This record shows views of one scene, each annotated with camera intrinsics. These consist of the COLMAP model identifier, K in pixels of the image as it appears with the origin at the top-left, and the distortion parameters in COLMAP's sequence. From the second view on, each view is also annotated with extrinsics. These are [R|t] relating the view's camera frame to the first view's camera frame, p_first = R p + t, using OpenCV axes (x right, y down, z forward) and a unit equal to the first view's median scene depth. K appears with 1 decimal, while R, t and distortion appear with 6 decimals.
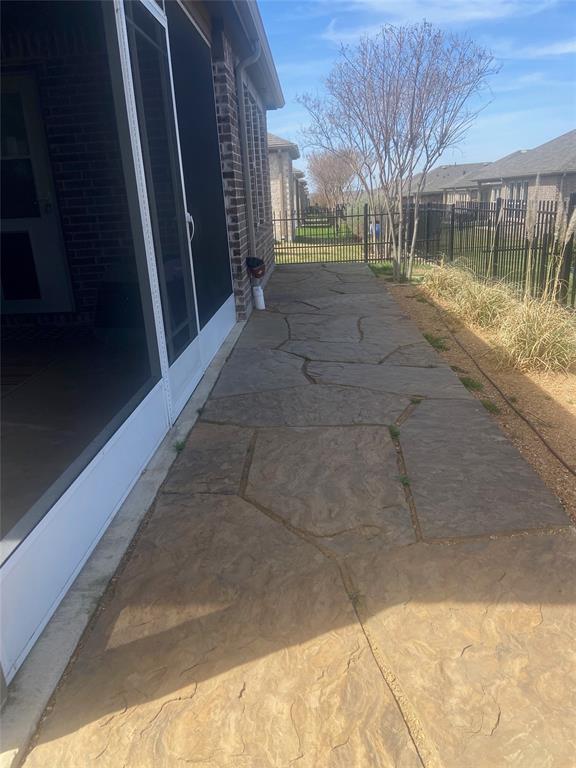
lens RADIAL K [[572.7, 0, 288.0], [0, 572.7, 384.0], [0, 0, 1]] dist [0.102211, -0.129861]
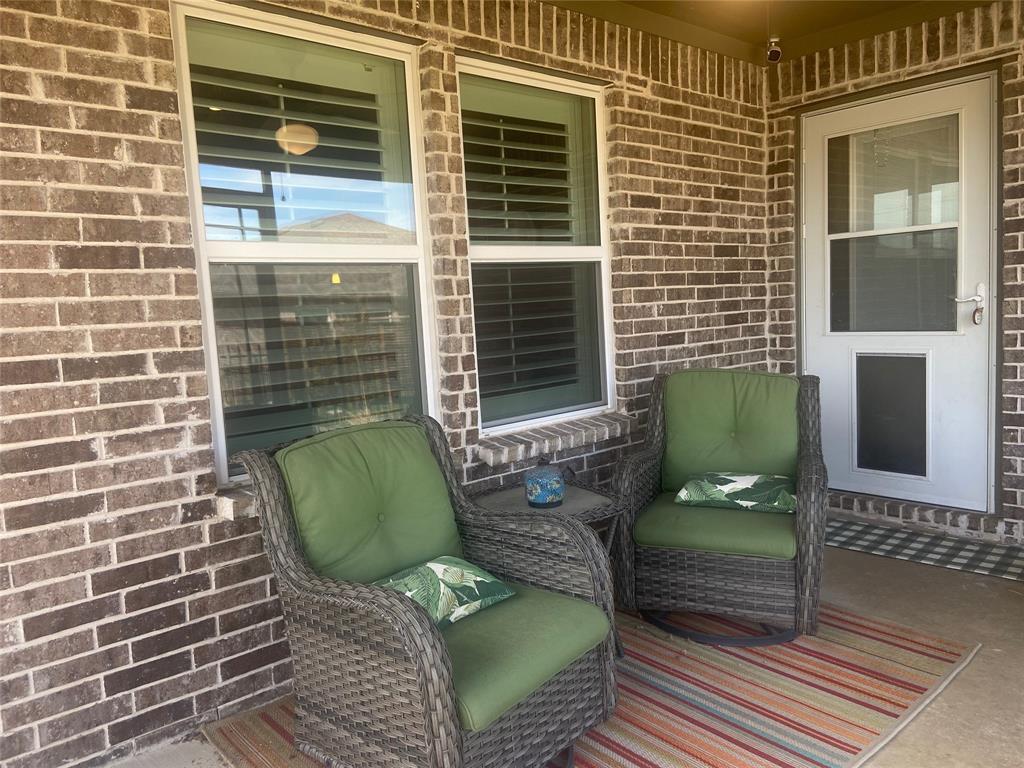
lens RADIAL K [[763.6, 0, 512.0], [0, 763.6, 384.0], [0, 0, 1]] dist [0.102211, -0.129861]
pose [[0.686510, 0.091270, -0.721370, -0.281597], [-0.206103, 0.975827, -0.072678, -0.157729], [0.697299, 0.198571, 0.688726, 0.357718]]
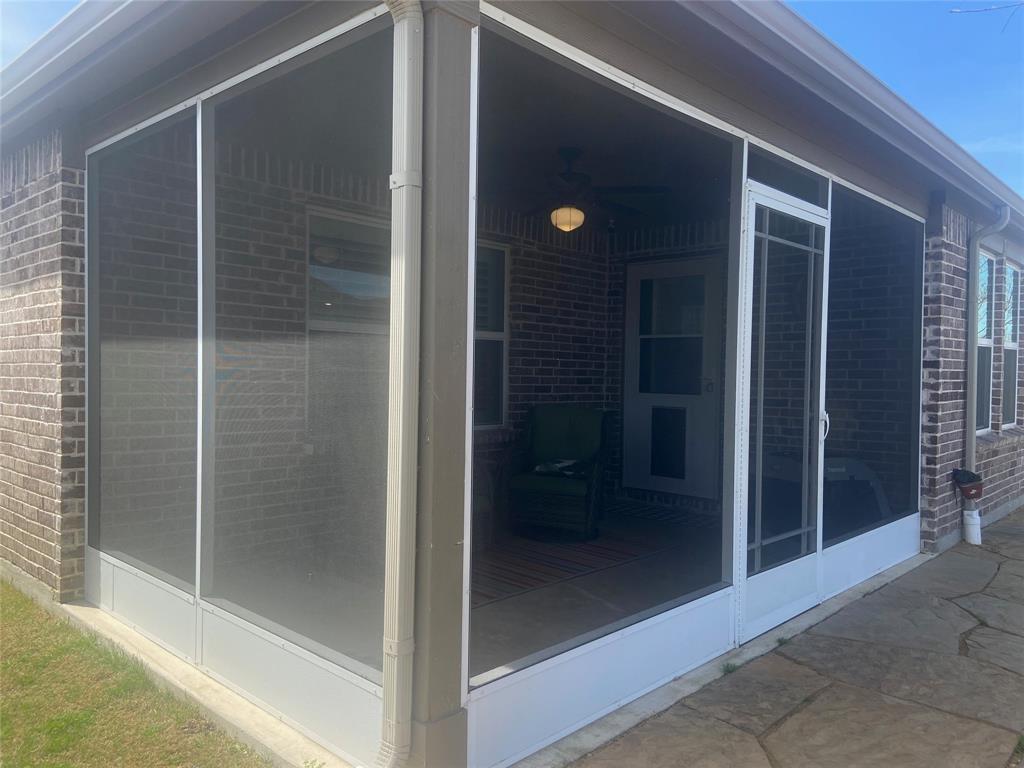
lens RADIAL K [[763.6, 0, 512.0], [0, 763.6, 384.0], [0, 0, 1]] dist [0.102211, -0.129861]
pose [[0.755387, 0.077291, -0.650705, 0.228005], [-0.253276, 0.950283, -0.181146, -0.003693], [0.604352, 0.301643, 0.737407, -0.157115]]
